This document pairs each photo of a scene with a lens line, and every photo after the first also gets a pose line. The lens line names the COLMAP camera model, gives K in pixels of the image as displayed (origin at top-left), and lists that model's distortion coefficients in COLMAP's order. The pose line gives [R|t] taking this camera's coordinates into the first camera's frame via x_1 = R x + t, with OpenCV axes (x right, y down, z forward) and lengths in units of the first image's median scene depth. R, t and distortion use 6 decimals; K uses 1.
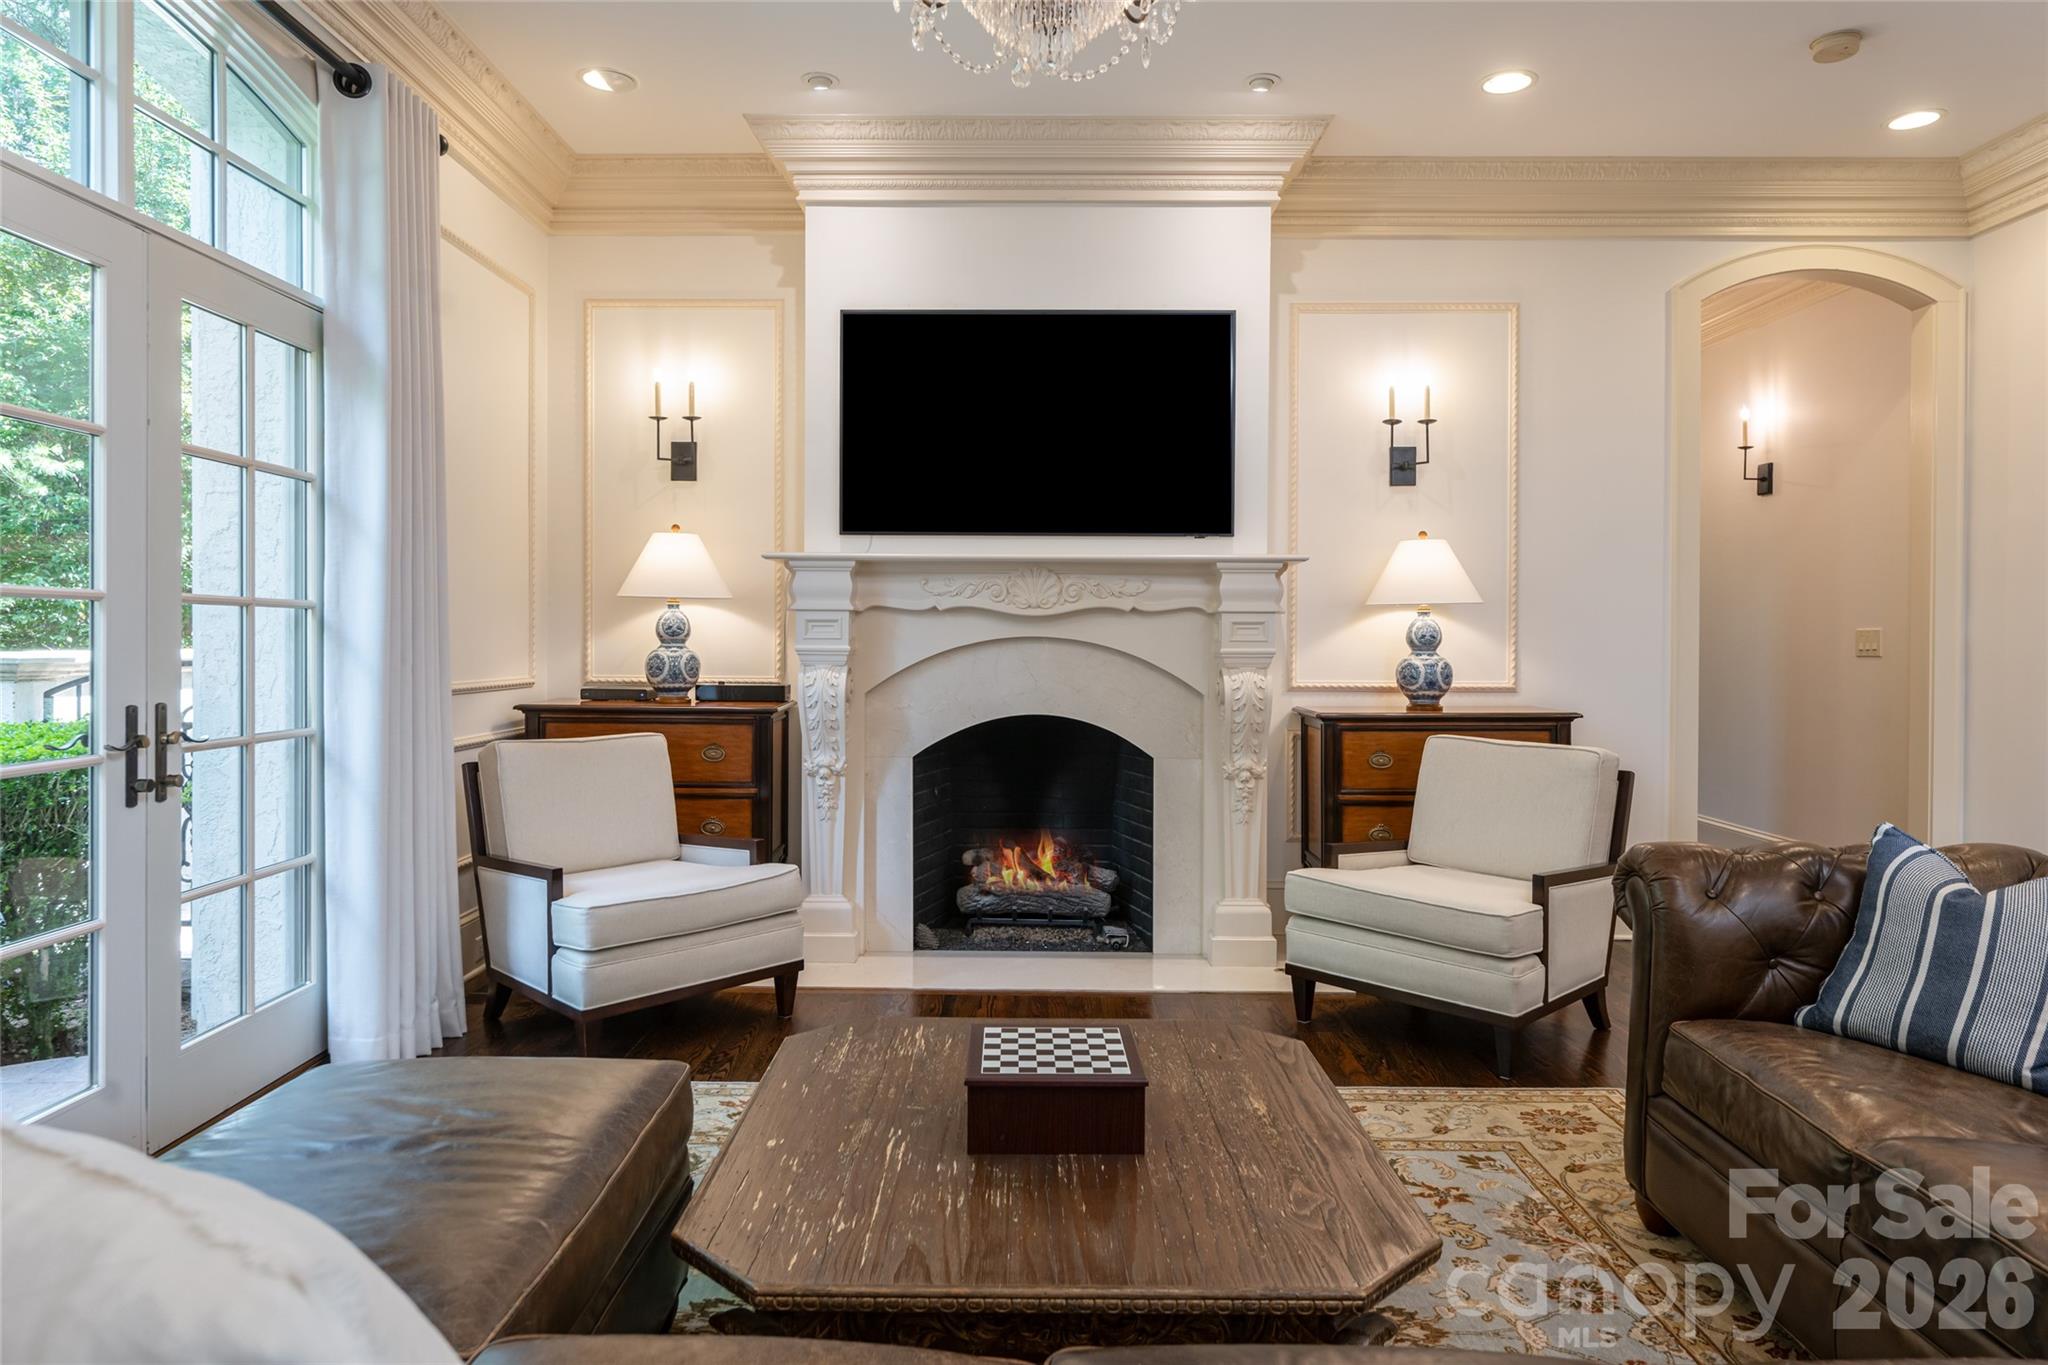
lens RADIAL K [[1299.4, 0, 1028.1], [0, 1299.4, 642.0], [0, 0, 1]] dist [0.000240, 0.000797]
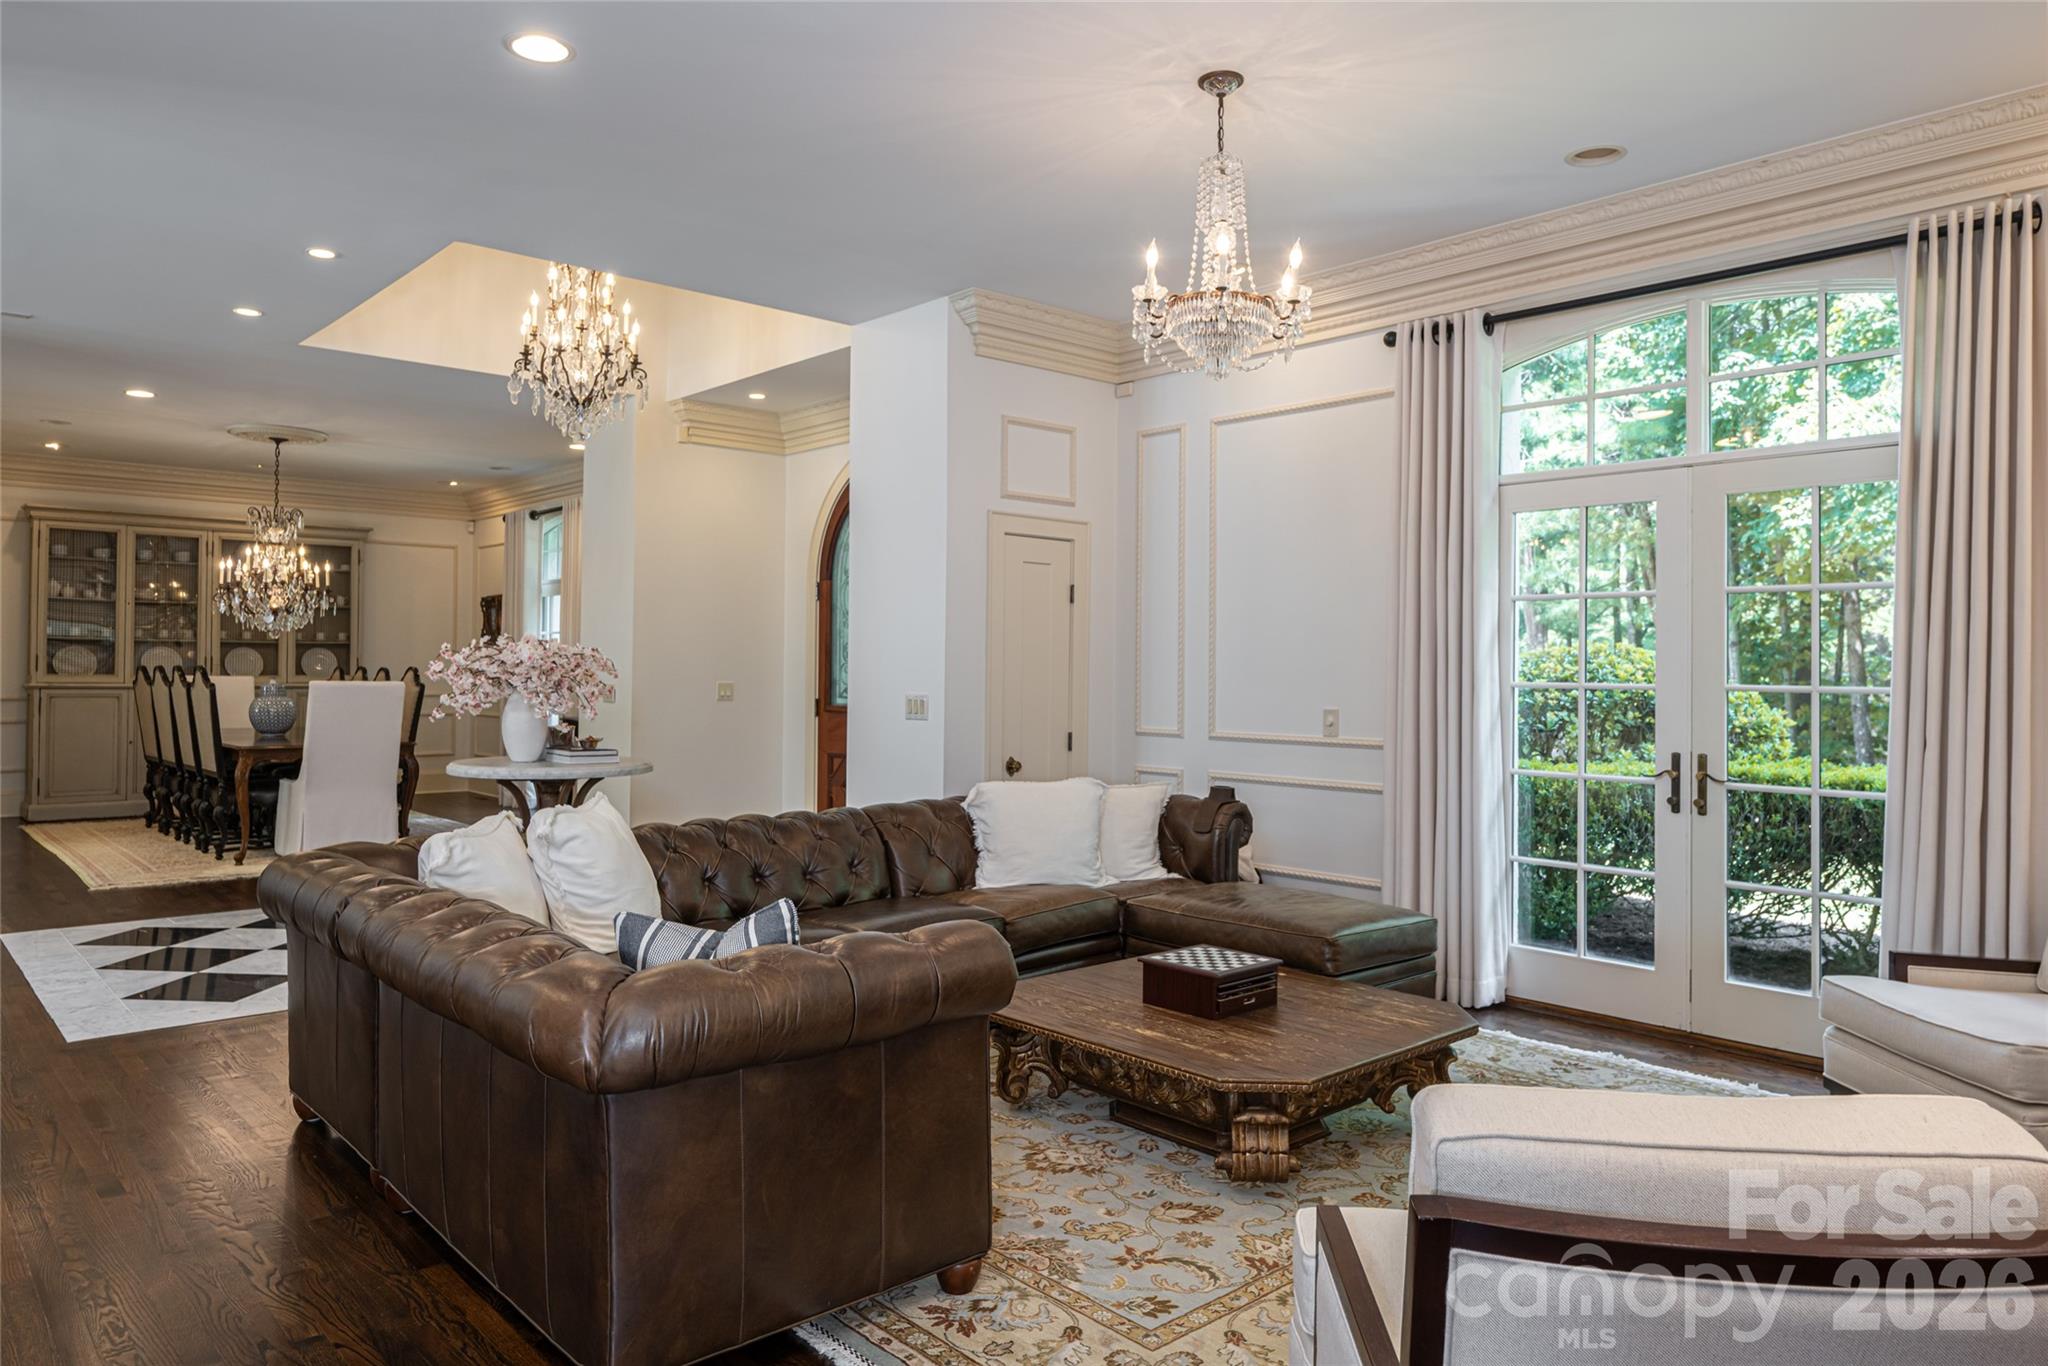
lens RADIAL K [[1356.9, 0, 1024.0], [0, 1356.9, 683.0], [0, 0, 1]] dist [-0.002642, -0.000470]
pose [[-0.744319, -0.004166, -0.667811, 0.650136], [-0.015526, 0.999818, 0.011067, -0.028574], [0.667643, 0.018606, -0.744249, 1.012775]]
